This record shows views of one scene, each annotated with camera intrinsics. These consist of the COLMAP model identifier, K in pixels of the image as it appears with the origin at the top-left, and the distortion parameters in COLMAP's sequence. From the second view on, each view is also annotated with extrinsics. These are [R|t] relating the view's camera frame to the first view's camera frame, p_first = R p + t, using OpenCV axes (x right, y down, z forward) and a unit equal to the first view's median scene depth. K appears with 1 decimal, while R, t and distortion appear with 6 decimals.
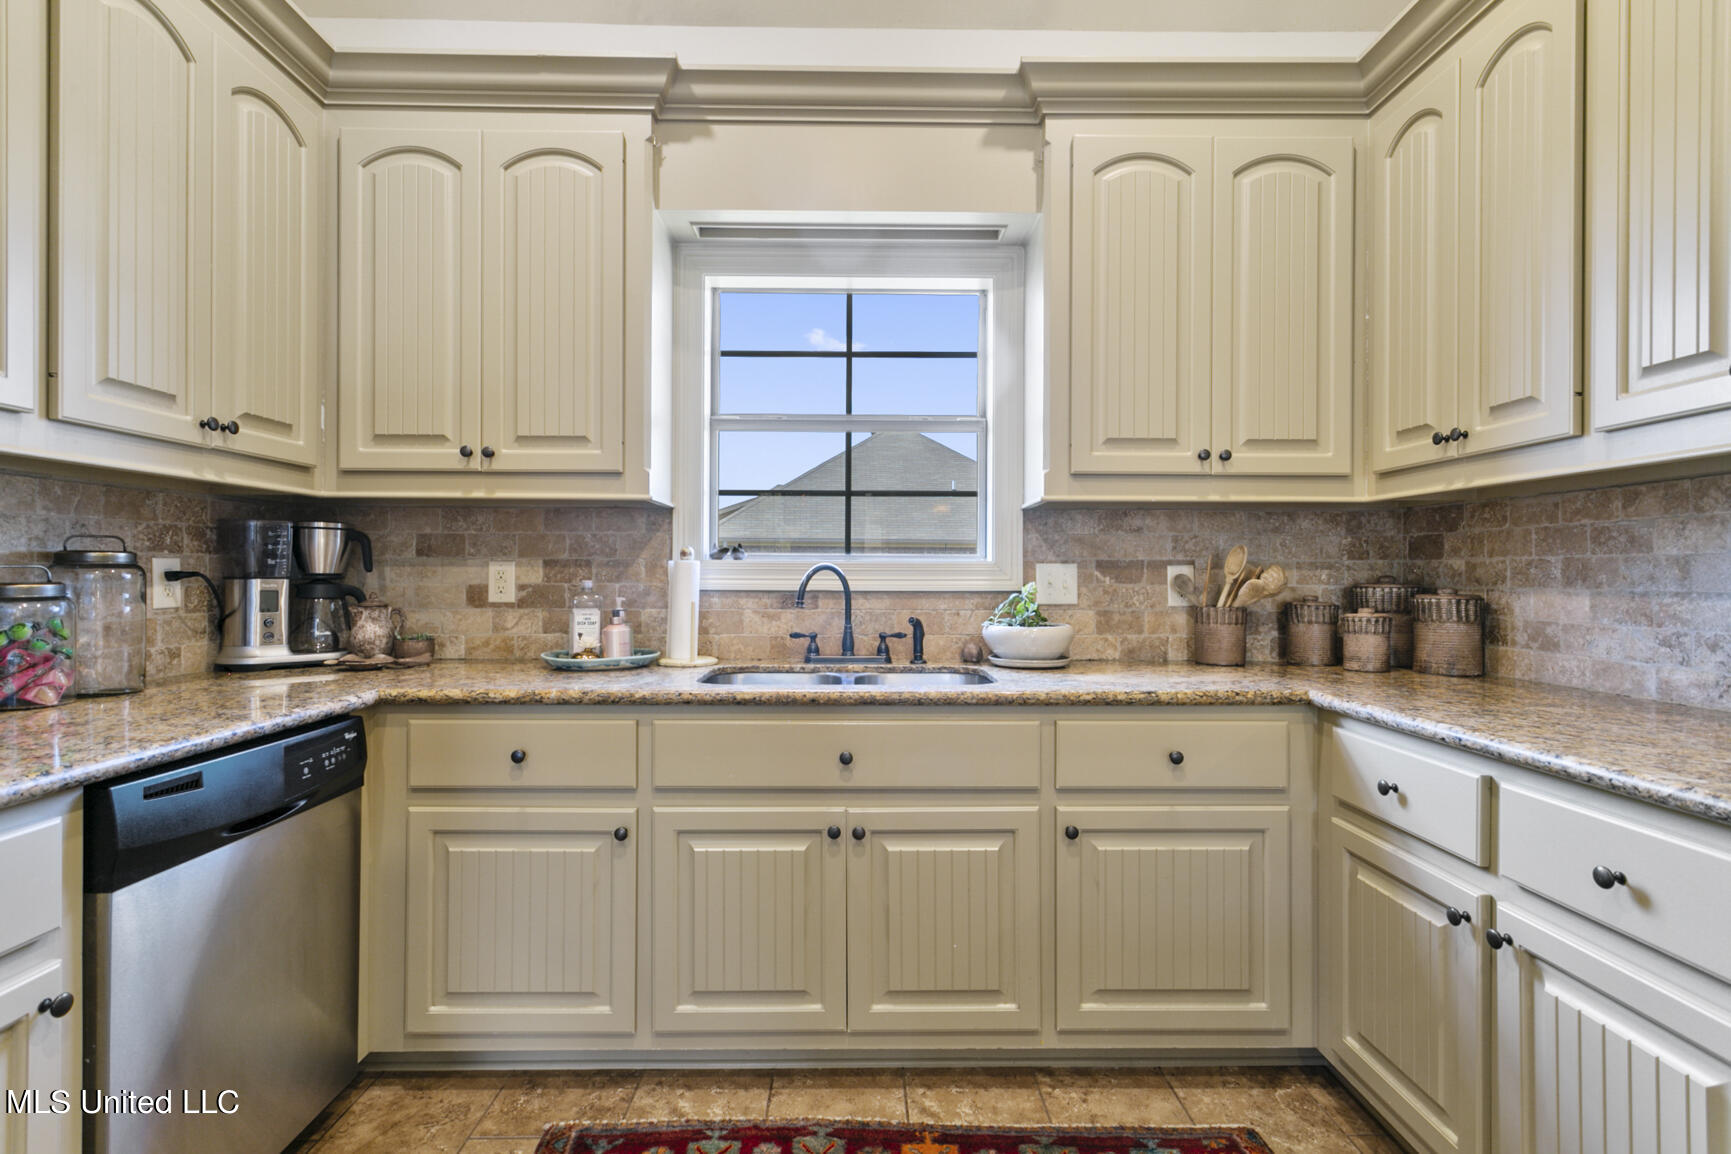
lens RADIAL K [[827.2, 0, 866.4], [0, 827.2, 569.8], [0, 0, 1]] dist [0.004033, -0.000142]
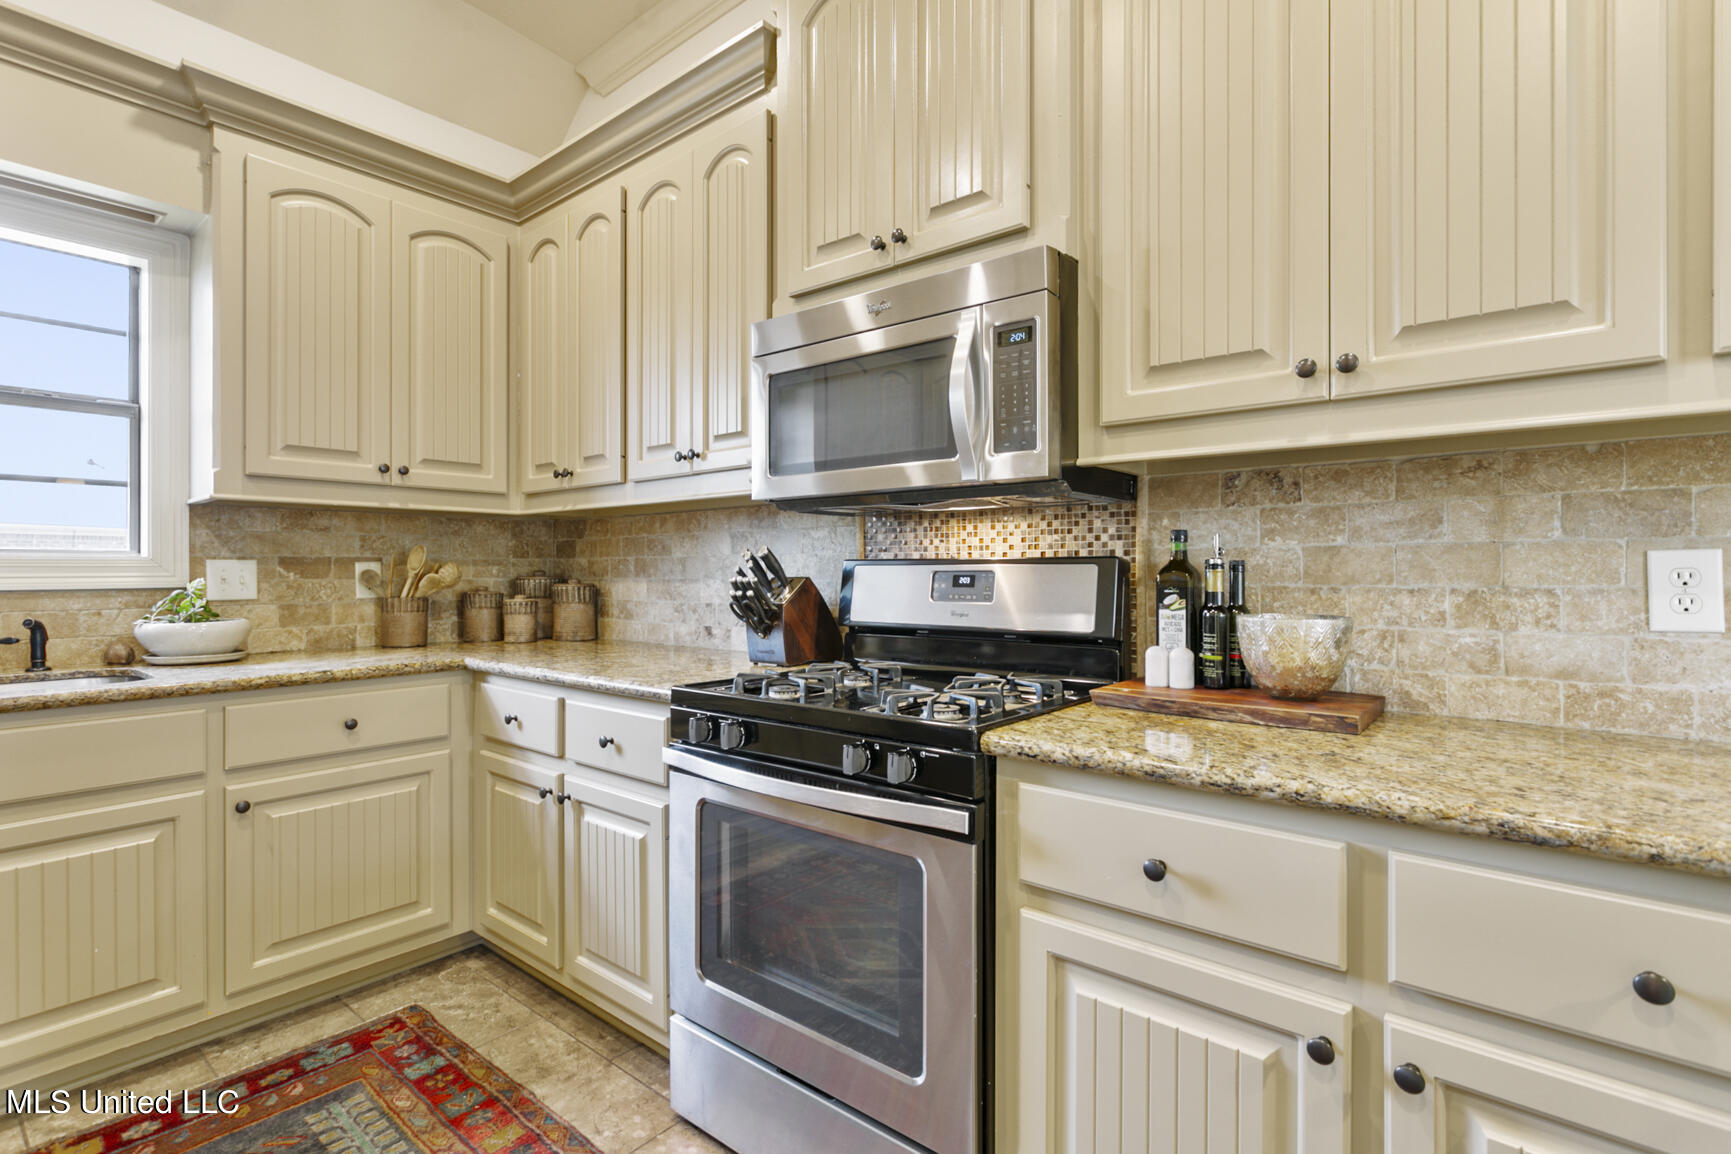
lens RADIAL K [[827.2, 0, 870.7], [0, 827.2, 569.2], [0, 0, 1]] dist [0.004033, -0.000142]
pose [[0.652846, -0.002755, 0.757485, -0.036767], [0.000028, 0.999993, 0.003613, 0.000567], [-0.757490, -0.002338, 0.652842, -0.325742]]
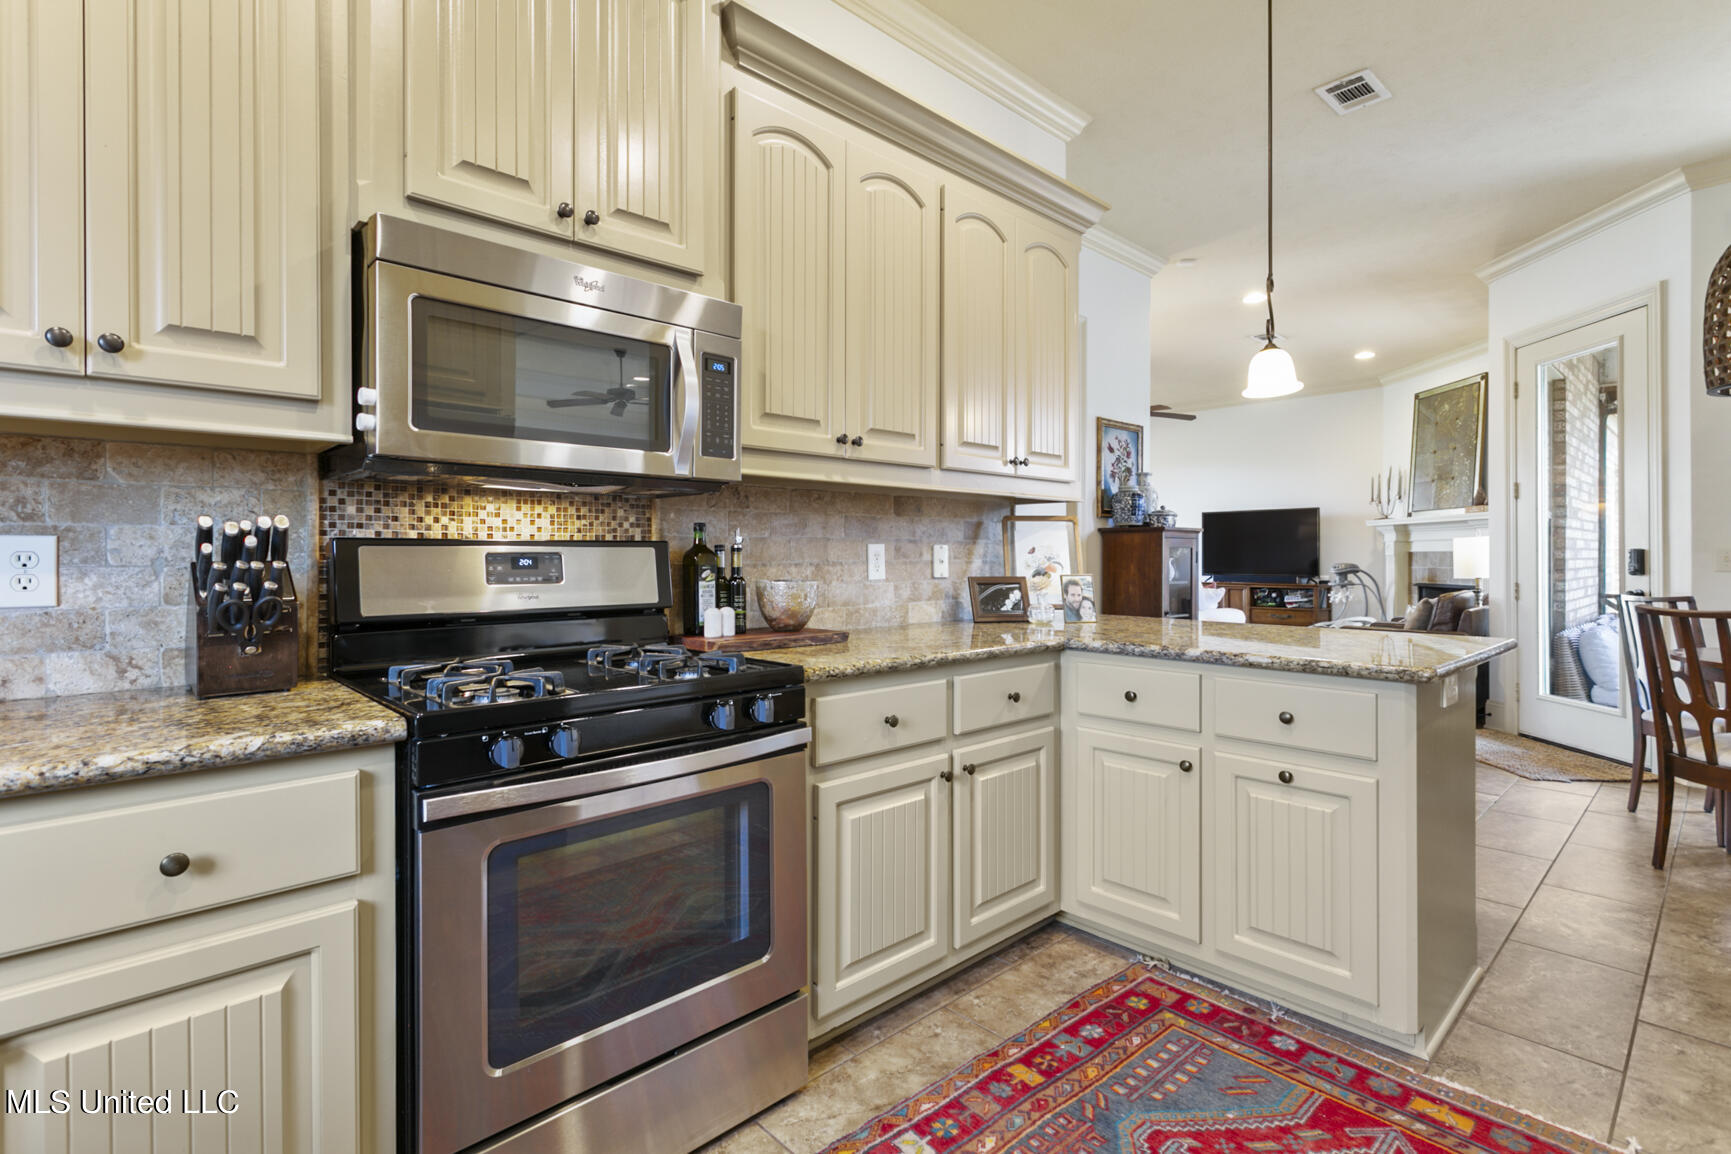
lens RADIAL K [[827.2, 0, 864.6], [0, 827.2, 563.8], [0, 0, 1]] dist [0.004033, -0.000142]
pose [[-0.665509, -0.010508, 0.746316, -0.453621], [-0.004106, 0.999937, 0.010417, 0.018393], [-0.746379, 0.003869, -0.665510, 1.948636]]
